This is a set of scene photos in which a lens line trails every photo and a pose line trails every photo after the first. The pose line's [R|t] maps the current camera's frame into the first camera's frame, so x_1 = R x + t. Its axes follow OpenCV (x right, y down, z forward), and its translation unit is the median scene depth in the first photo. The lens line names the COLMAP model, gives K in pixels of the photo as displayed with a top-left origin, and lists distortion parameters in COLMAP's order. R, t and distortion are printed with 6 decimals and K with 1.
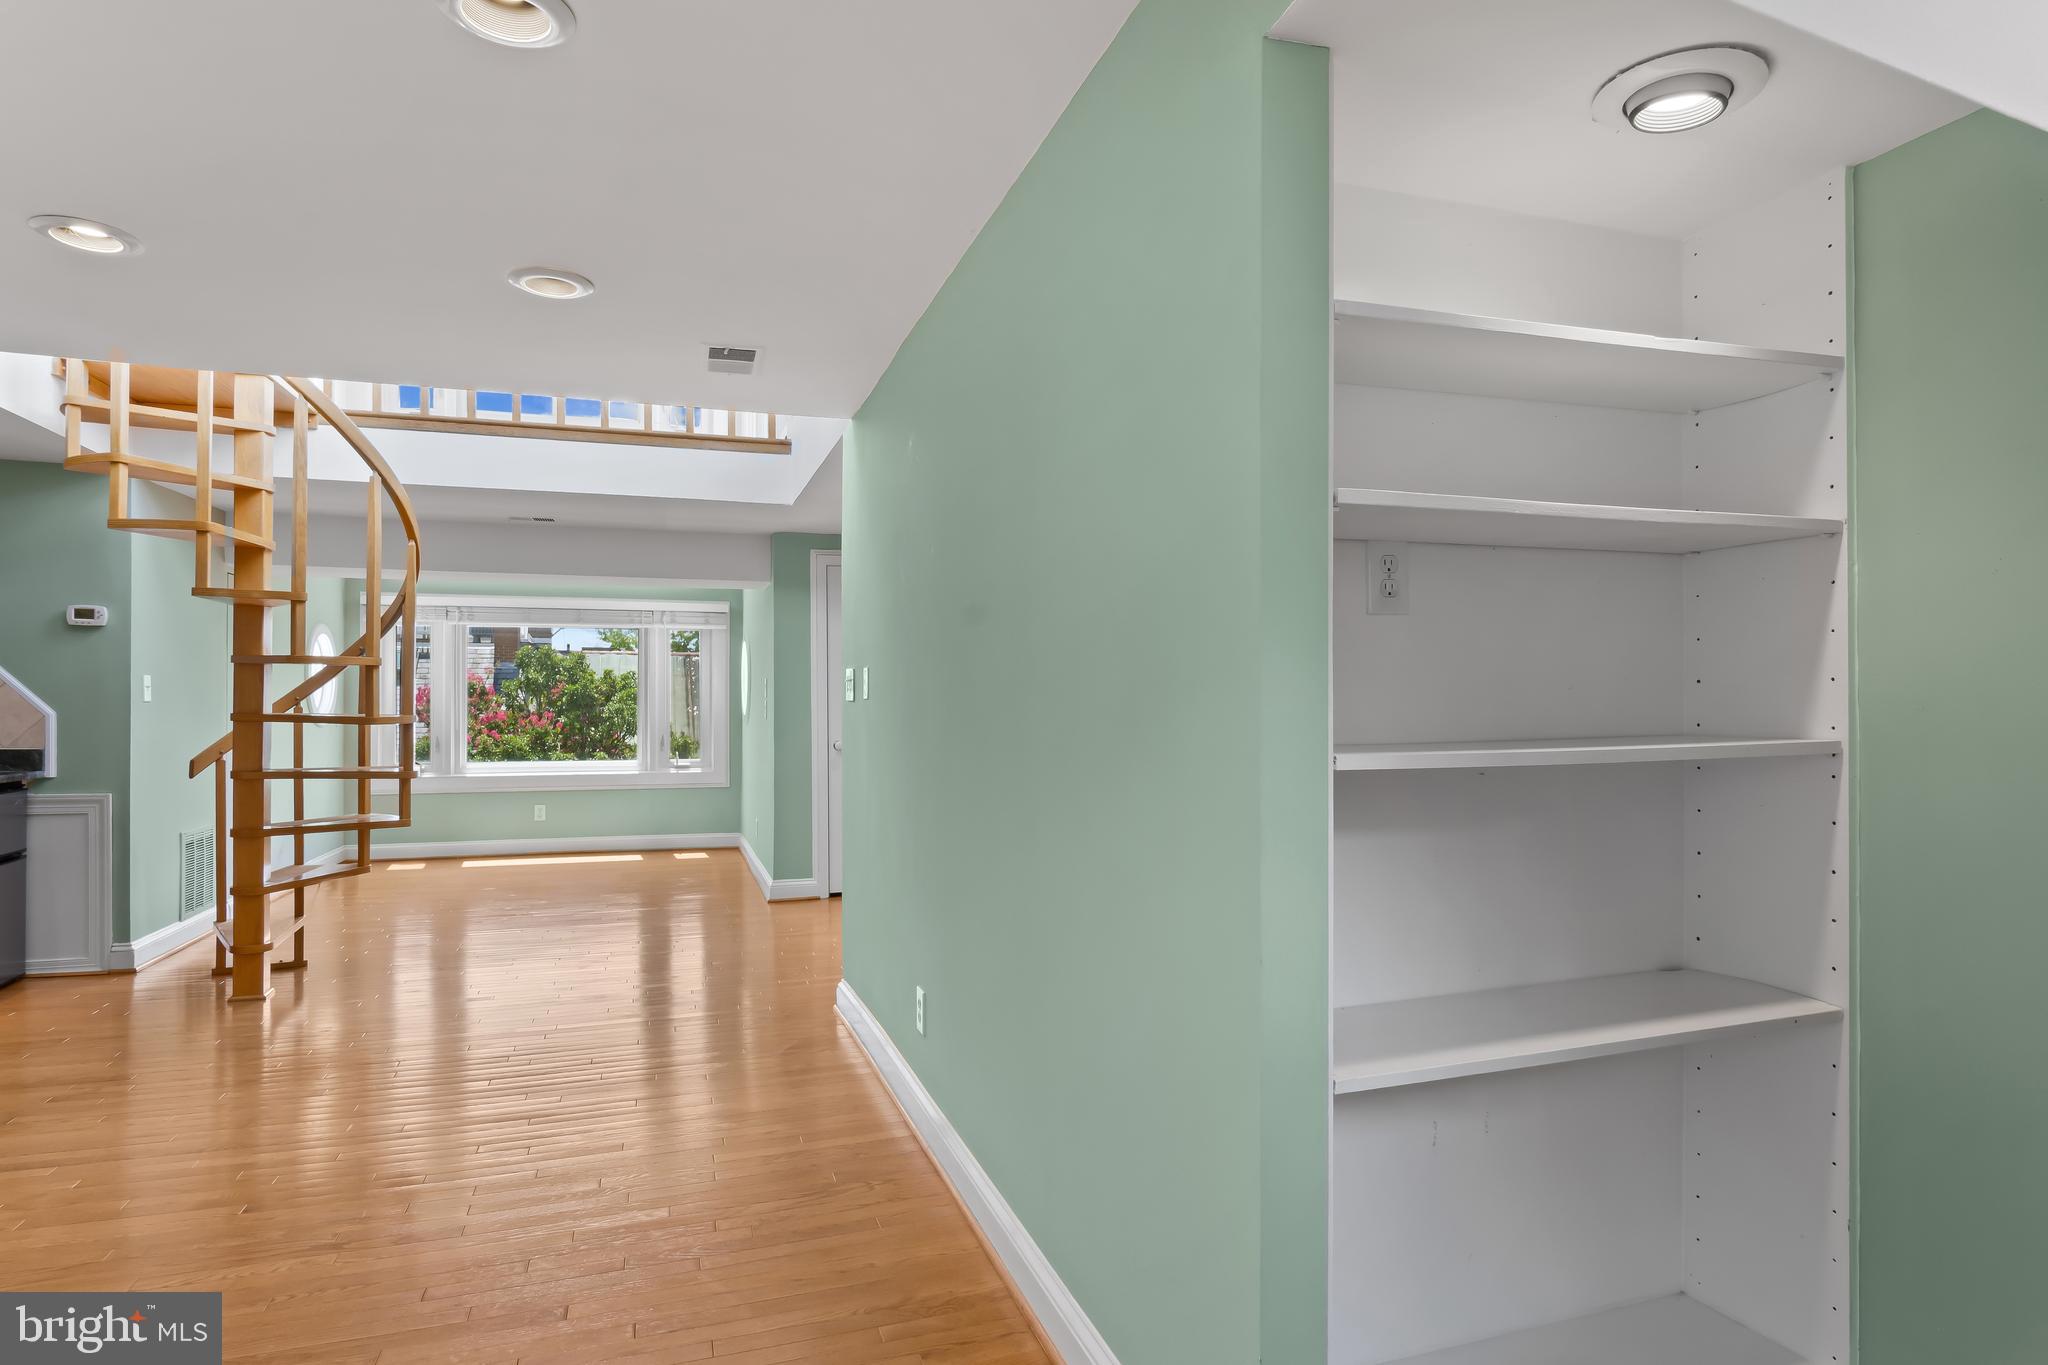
lens RADIAL K [[1099.2, 0, 1018.0], [0, 1099.2, 690.9], [0, 0, 1]] dist [-0.018574, 0.005819]
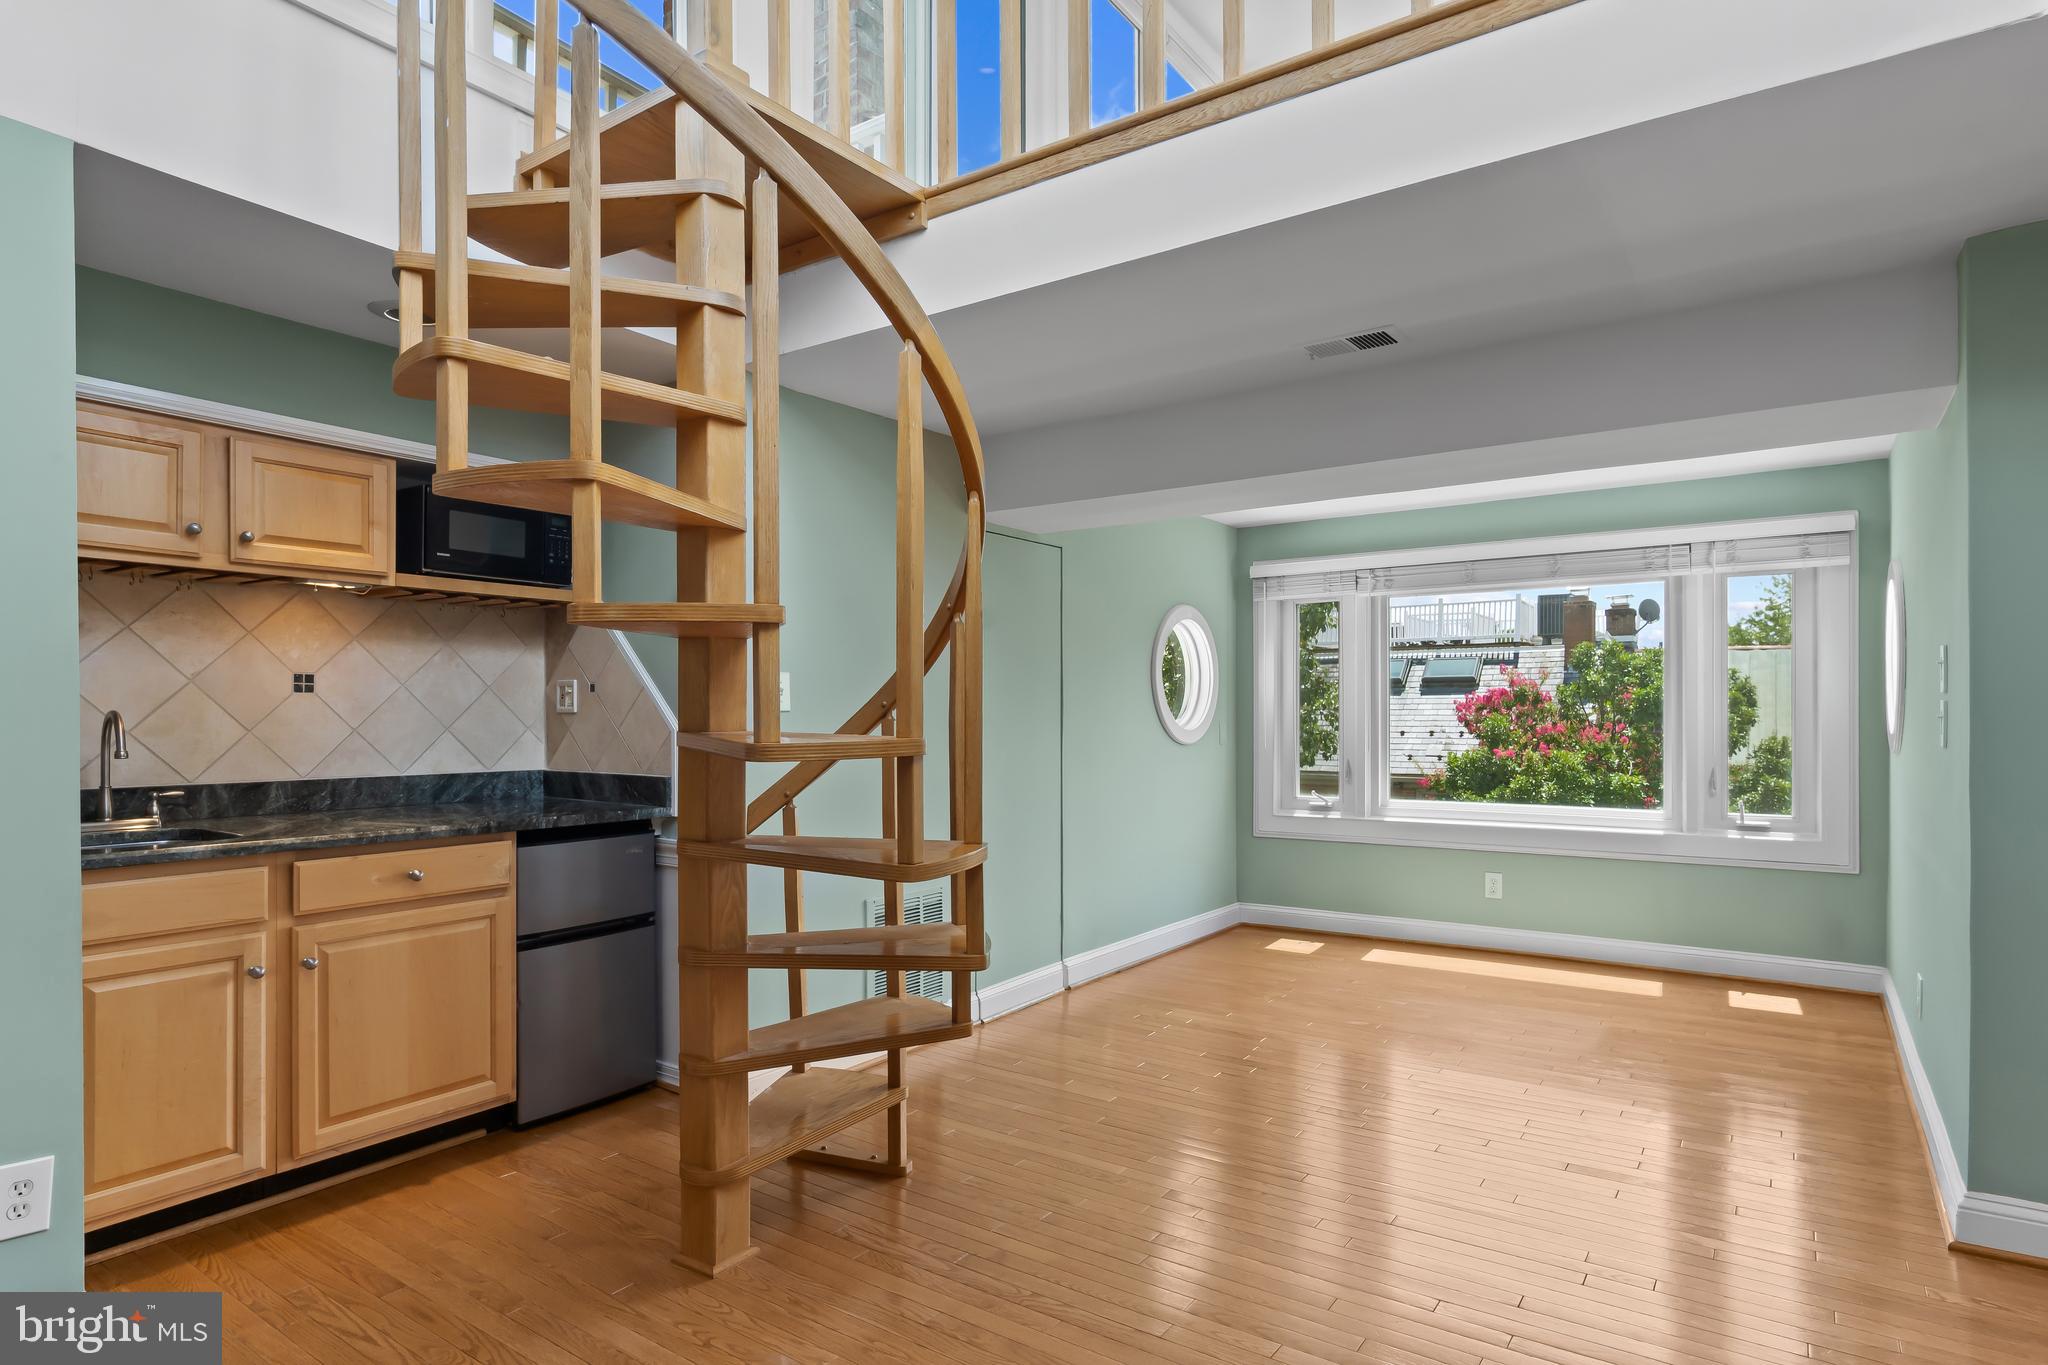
lens RADIAL K [[1099.2, 0, 1021.5], [0, 1099.2, 724.9], [0, 0, 1]] dist [-0.018574, 0.005819]
pose [[0.593642, 0.005691, -0.804709, -0.119055], [0.012650, 0.999785, 0.016403, 0.006794], [0.804630, -0.019917, 0.593442, 0.532064]]
